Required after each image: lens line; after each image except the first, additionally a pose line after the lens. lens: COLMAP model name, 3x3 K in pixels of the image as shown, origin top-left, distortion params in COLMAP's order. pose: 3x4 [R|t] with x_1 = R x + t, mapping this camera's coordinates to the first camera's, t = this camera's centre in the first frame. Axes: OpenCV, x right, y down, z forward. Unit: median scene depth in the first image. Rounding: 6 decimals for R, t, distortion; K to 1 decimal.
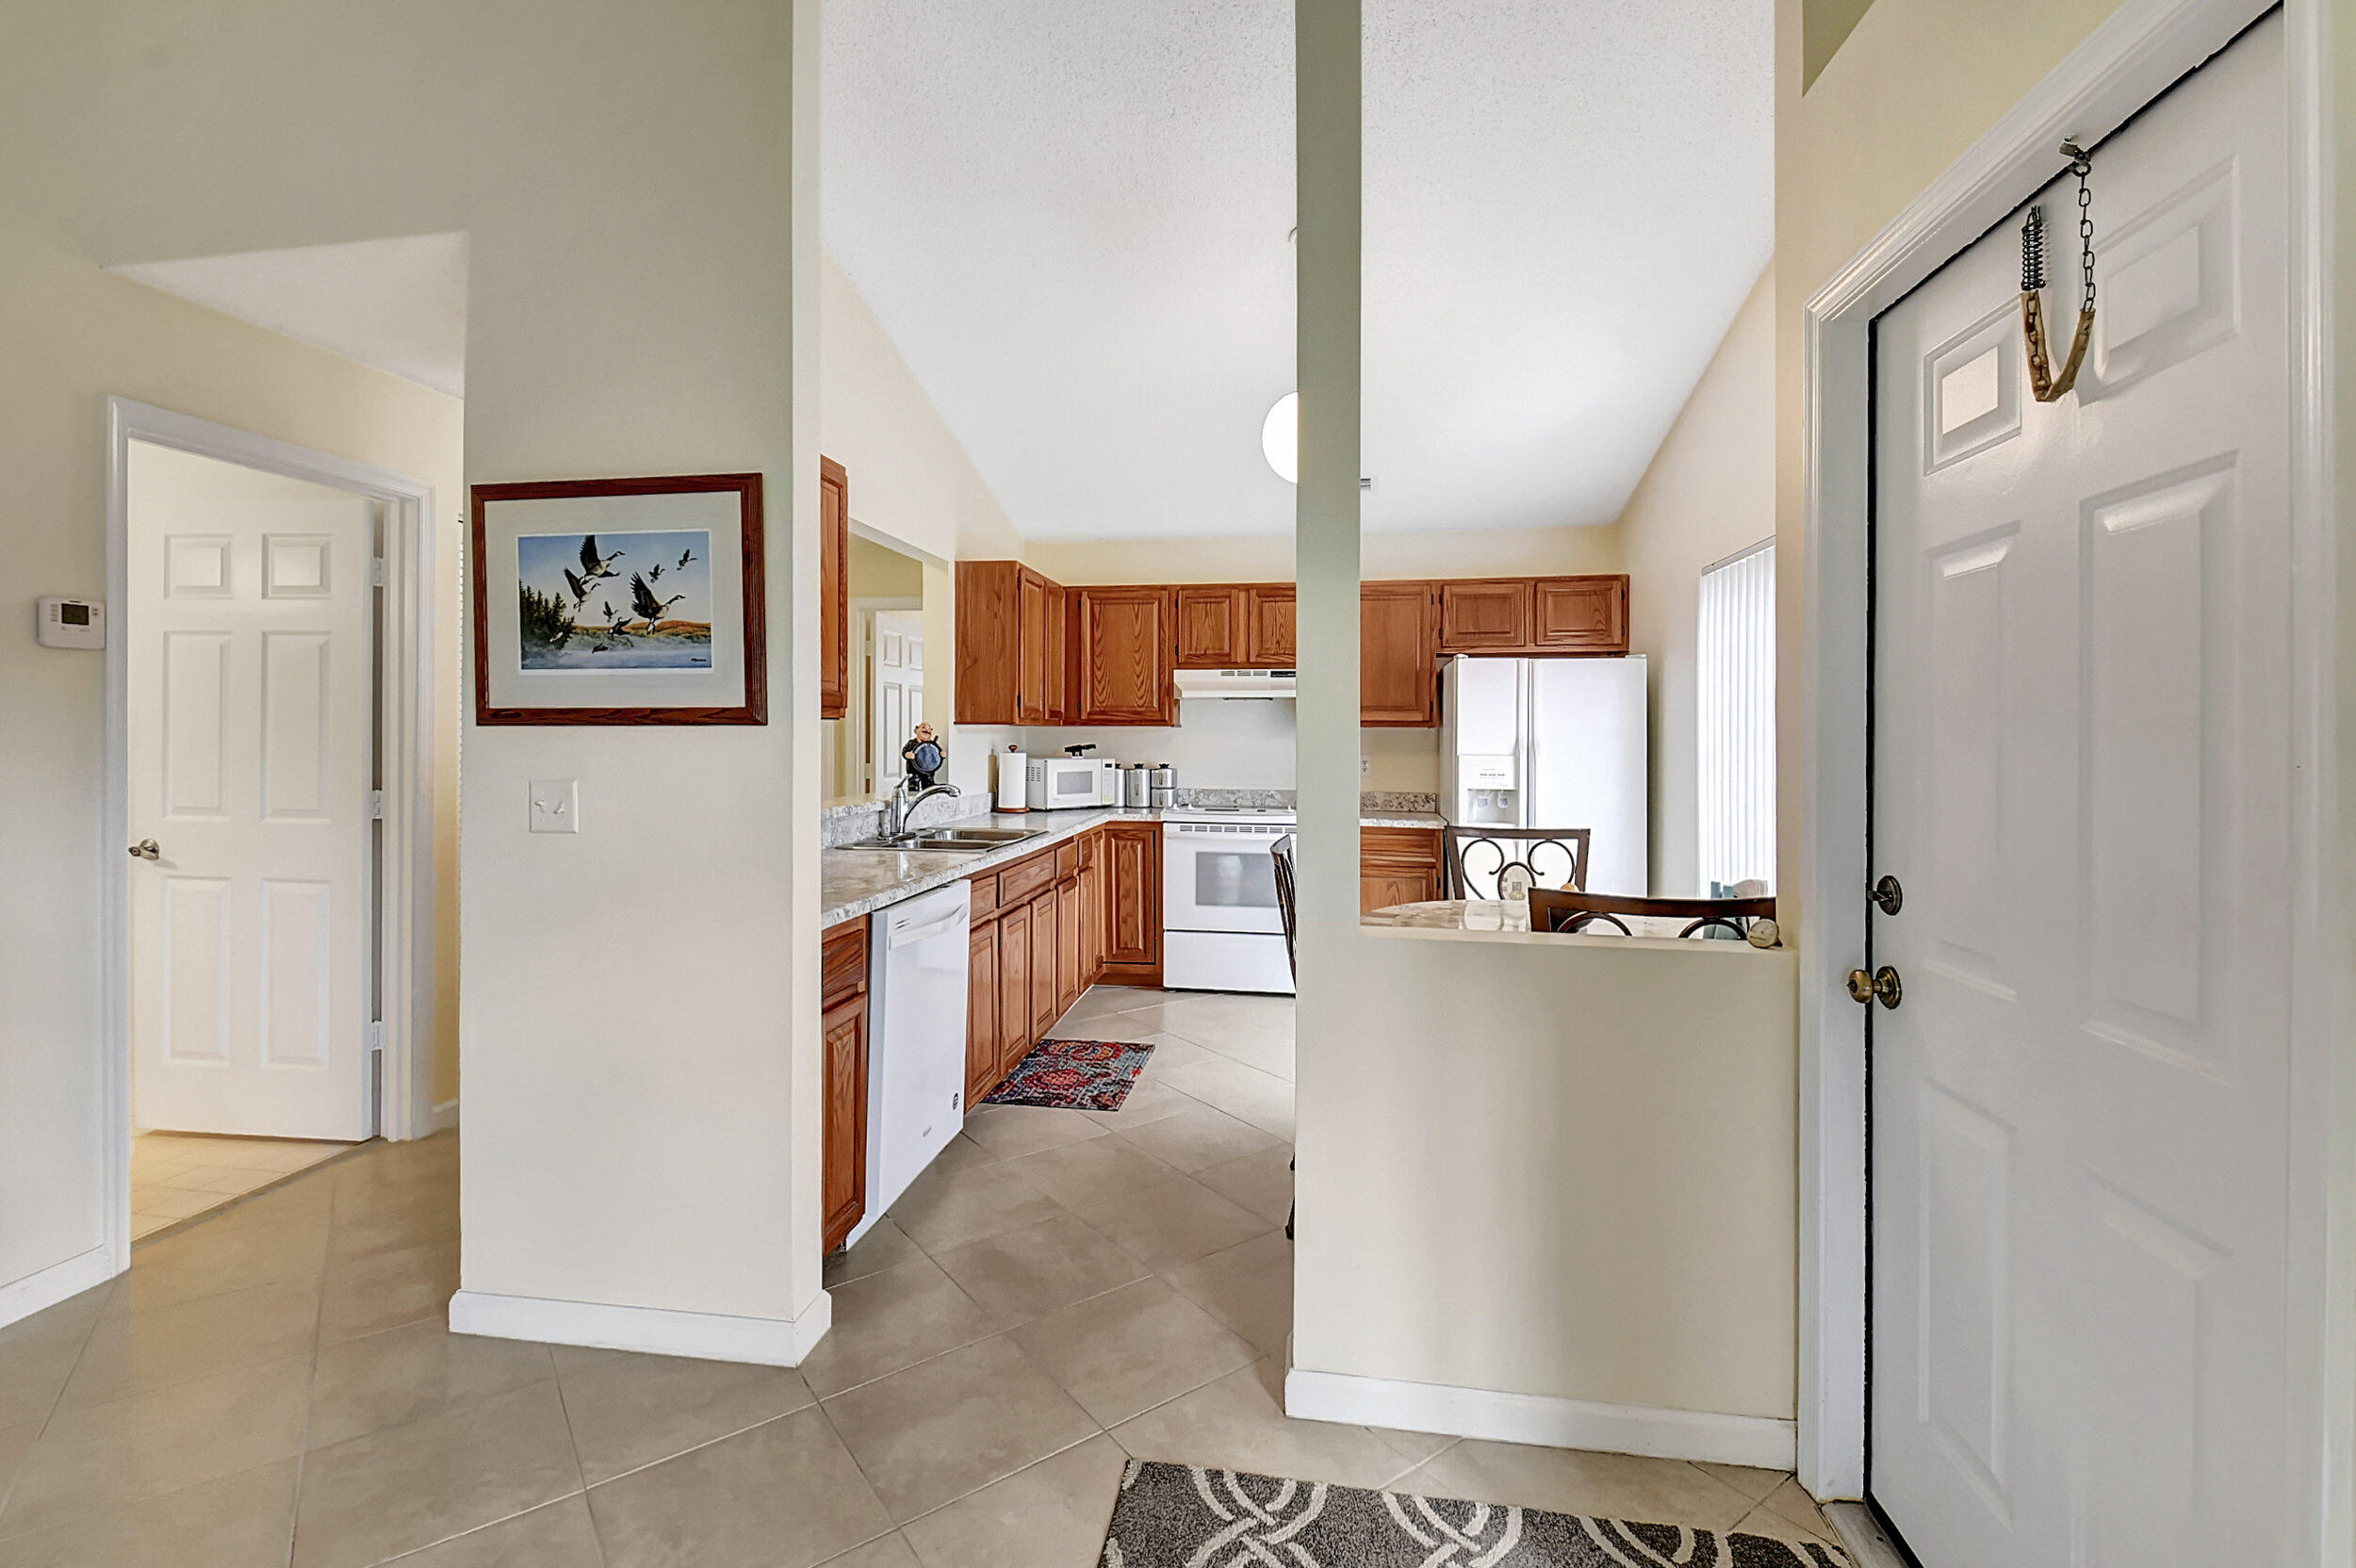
lens RADIAL K [[1062.3, 0, 1165.1], [0, 1062.3, 731.5], [0, 0, 1]] dist [0.013813, -0.032338]
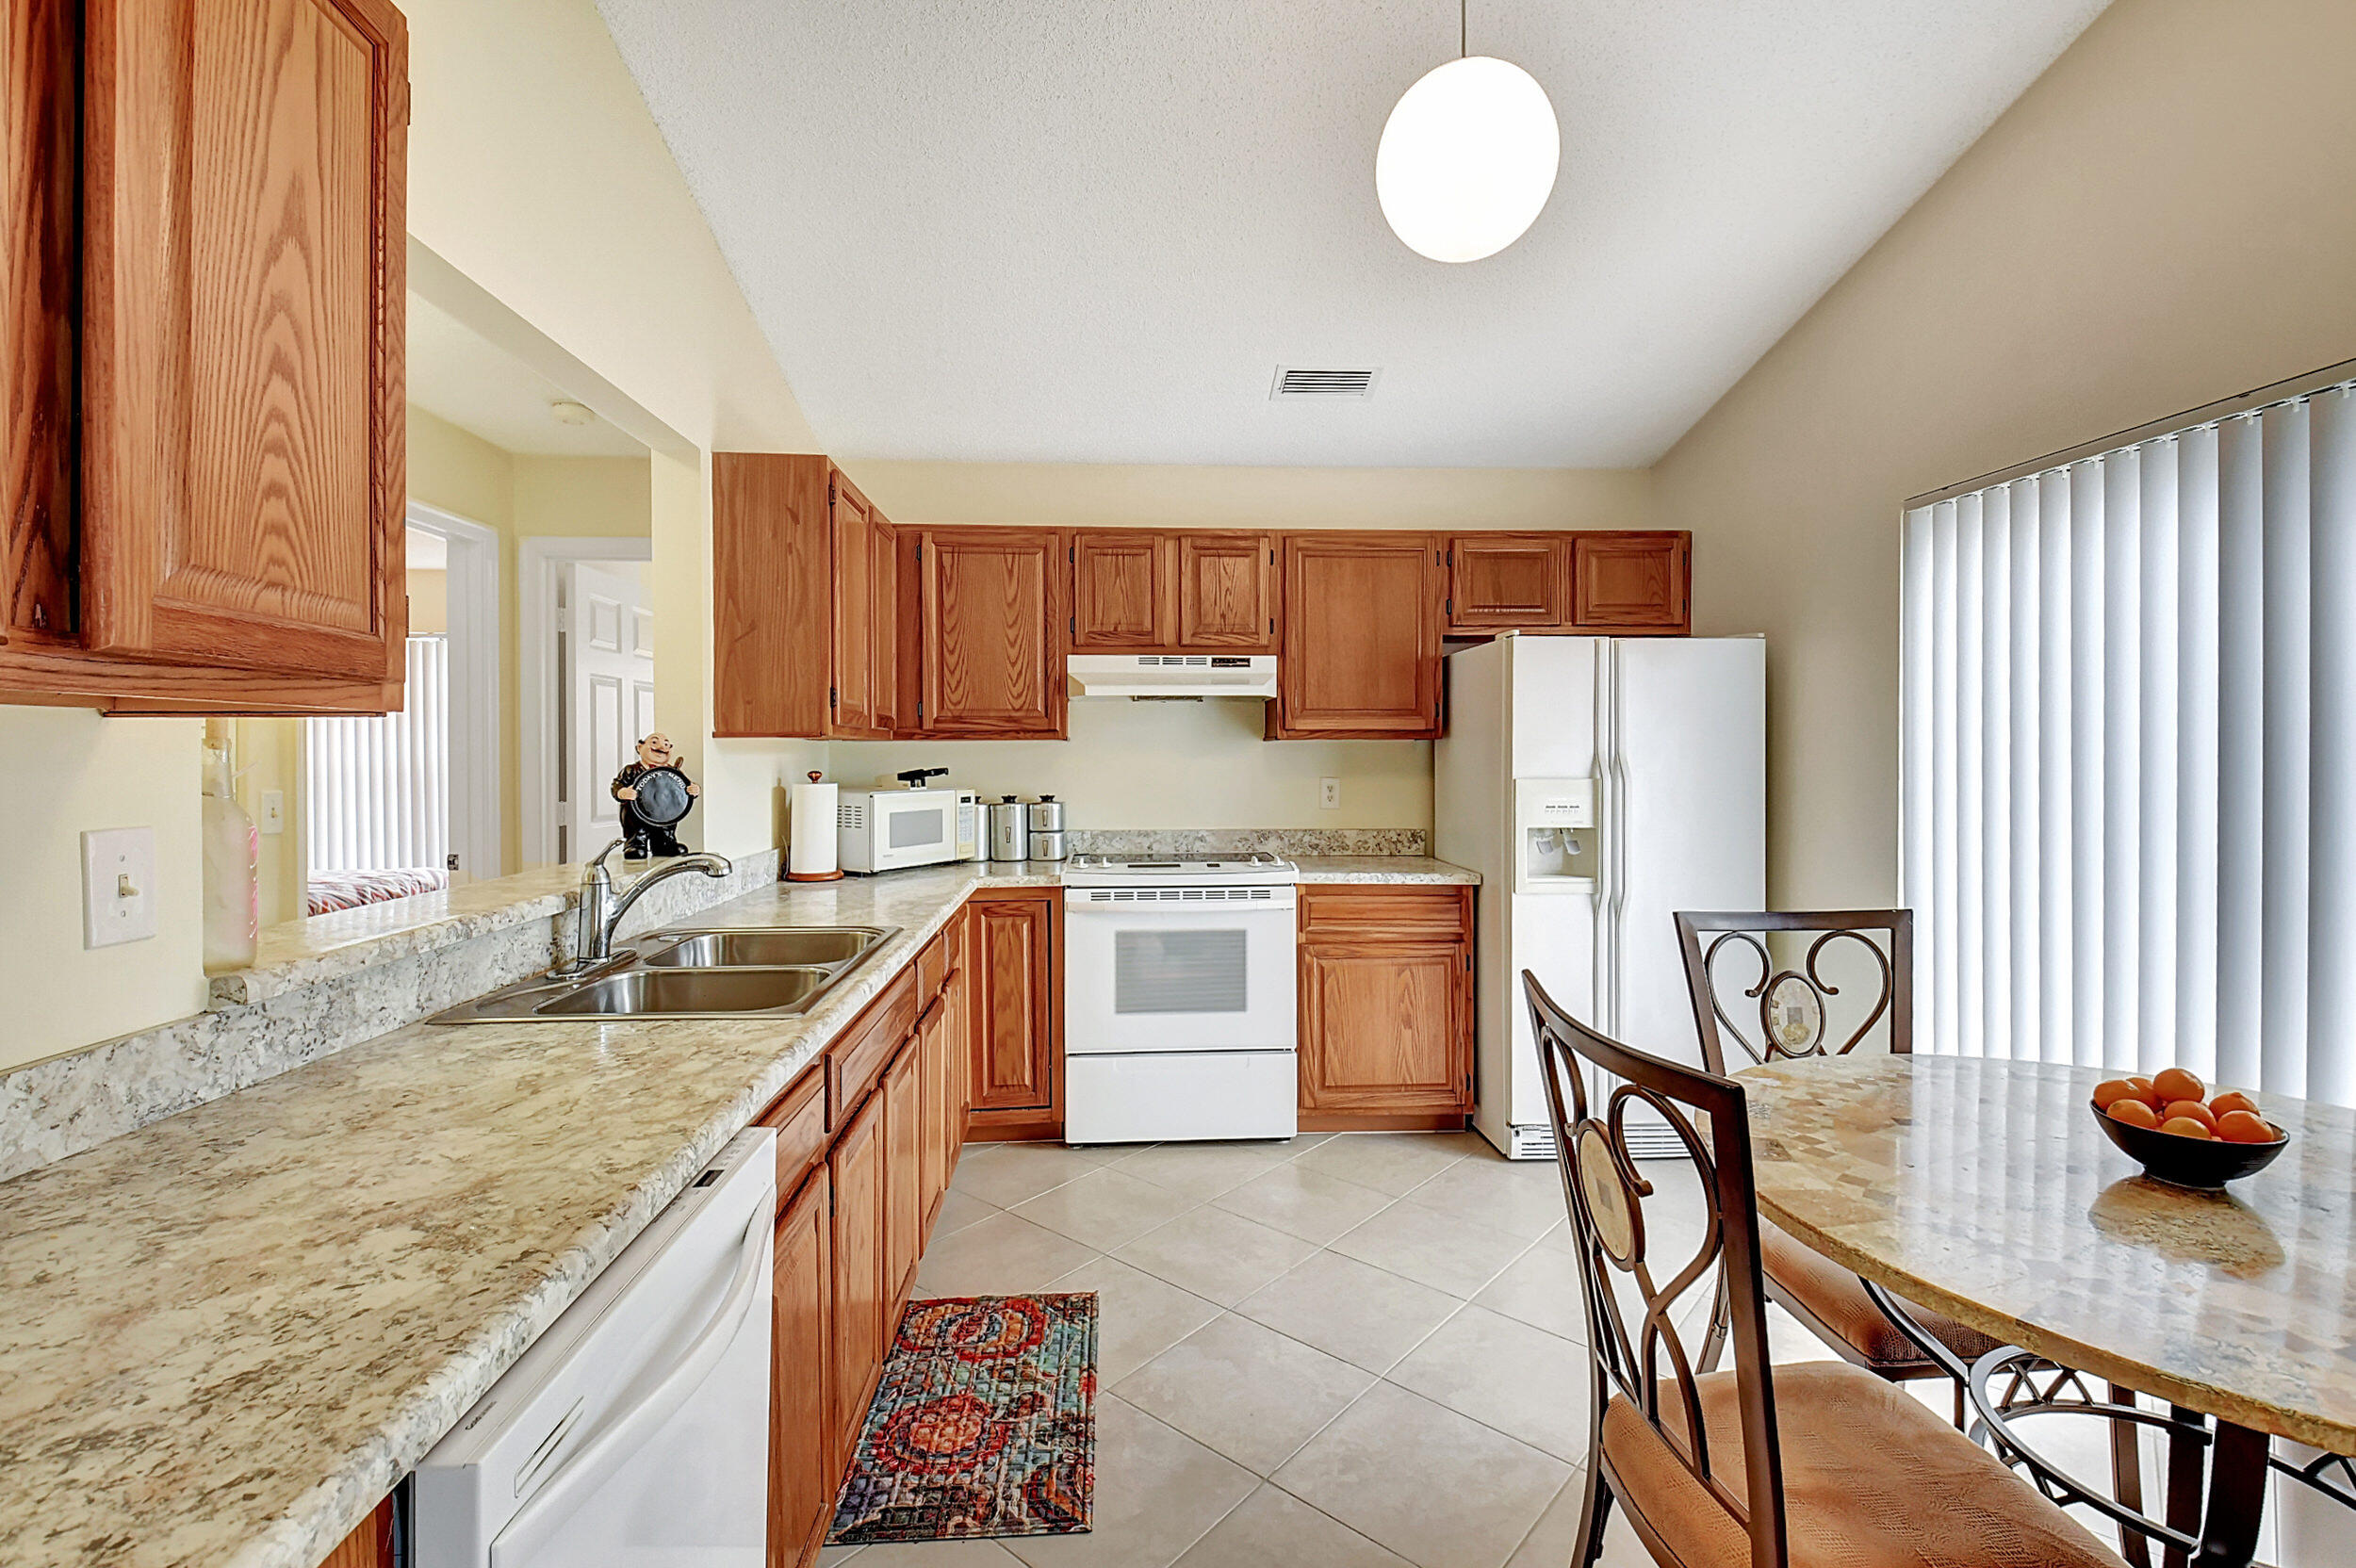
lens RADIAL K [[1051.0, 0, 1189.2], [0, 1051.0, 745.3], [0, 0, 1]] dist [0.031599, -0.031713]
pose [[0.972171, -0.006883, 0.234170, -0.081497], [0.007364, 0.999972, -0.001180, 0.000123], [-0.234156, 0.002872, 0.972195, 0.381039]]
